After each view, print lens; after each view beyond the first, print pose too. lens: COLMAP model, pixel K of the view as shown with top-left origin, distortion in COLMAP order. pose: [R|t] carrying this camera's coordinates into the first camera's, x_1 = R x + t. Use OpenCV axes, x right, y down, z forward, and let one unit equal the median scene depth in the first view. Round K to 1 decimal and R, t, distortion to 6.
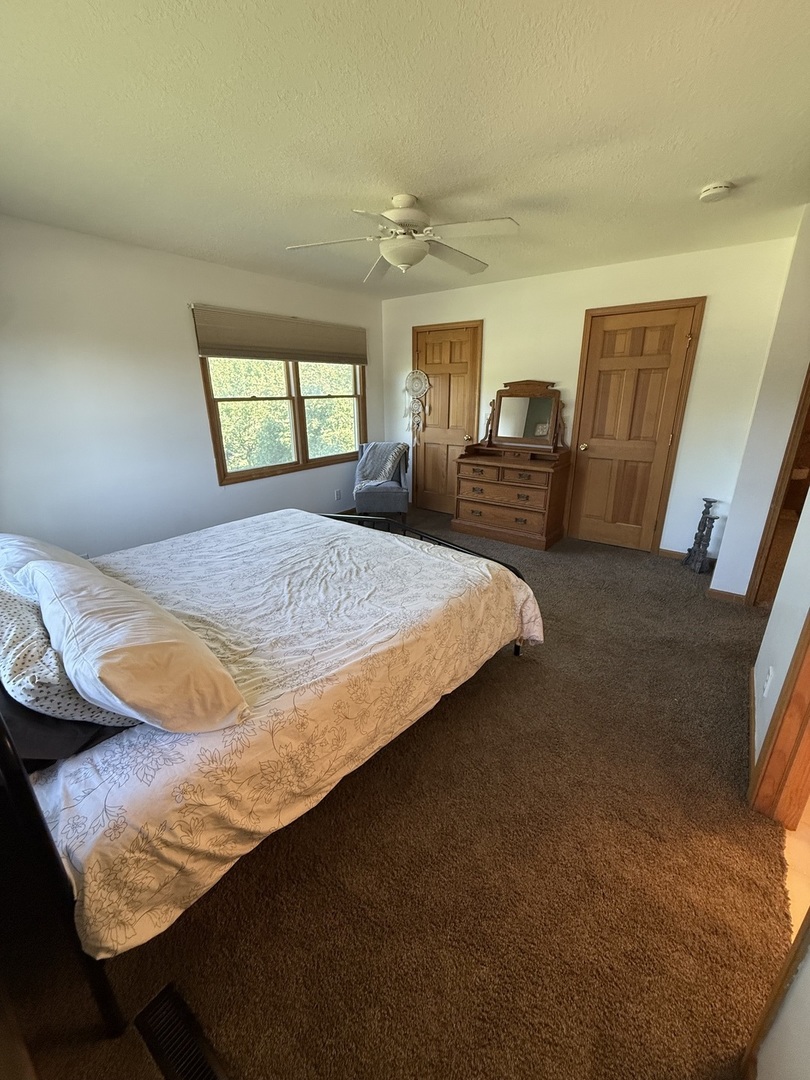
lens RADIAL K [[430.6, 0, 406.5], [0, 430.6, 537.5], [0, 0, 1]] dist [-0.000700, 0.000140]
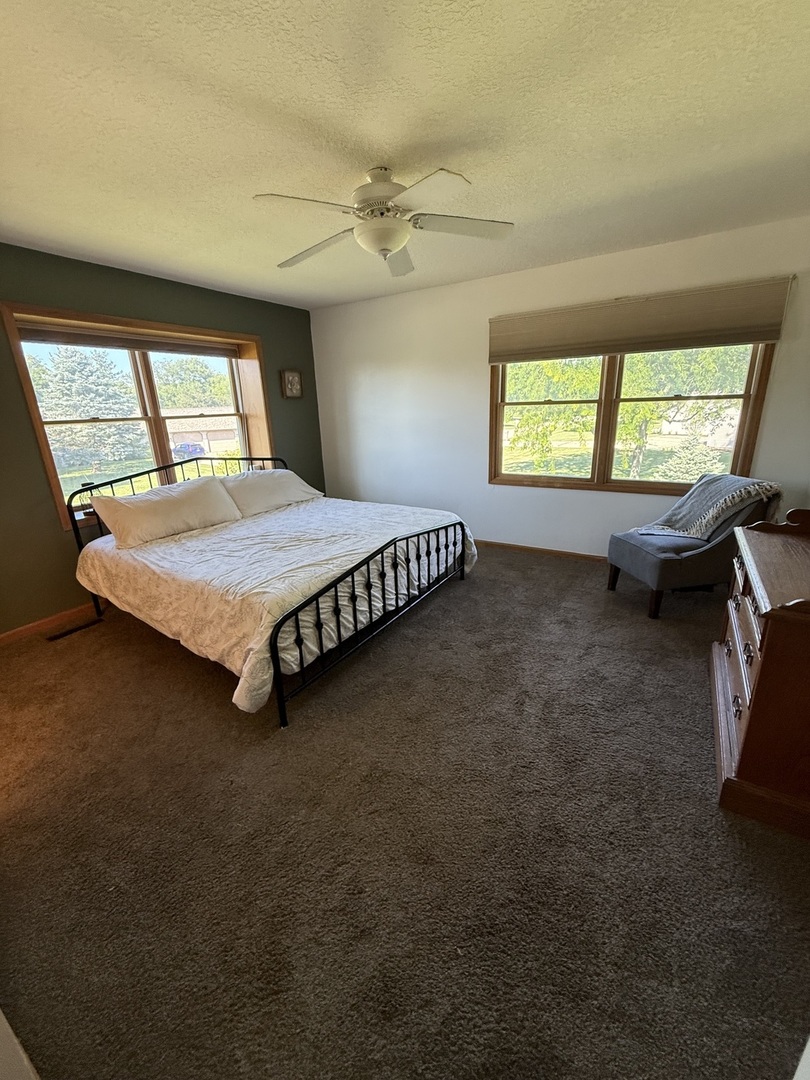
lens RADIAL K [[430.6, 0, 406.5], [0, 430.6, 537.5], [0, 0, 1]] dist [-0.000700, 0.000140]
pose [[0.097484, 0.299172, -0.949207, 0.611662], [-0.292659, 0.920198, 0.259972, -0.214212], [0.951235, 0.252450, 0.177260, 0.641728]]
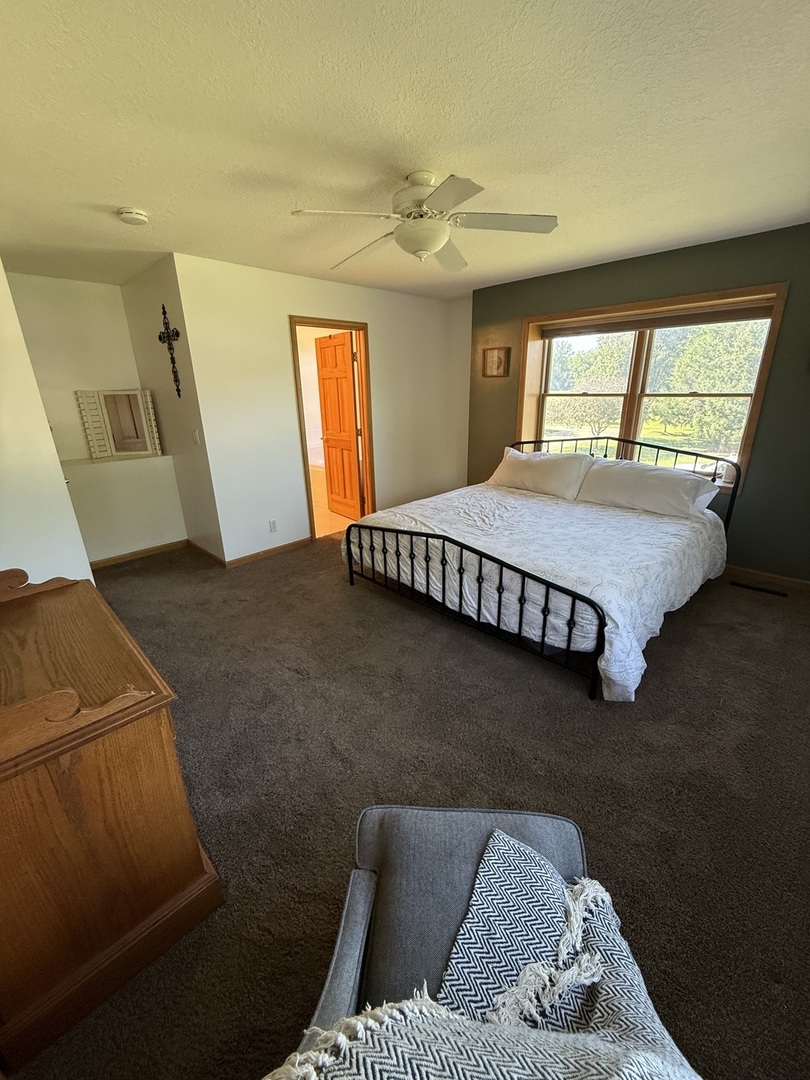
lens RADIAL K [[430.6, 0, 406.5], [0, 430.6, 537.5], [0, 0, 1]] dist [-0.000700, 0.000140]
pose [[-0.990994, -0.013347, 0.133241, -0.063755], [0.071668, 0.787652, 0.611938, -0.445257], [-0.113115, 0.615976, -0.779602, 1.277818]]
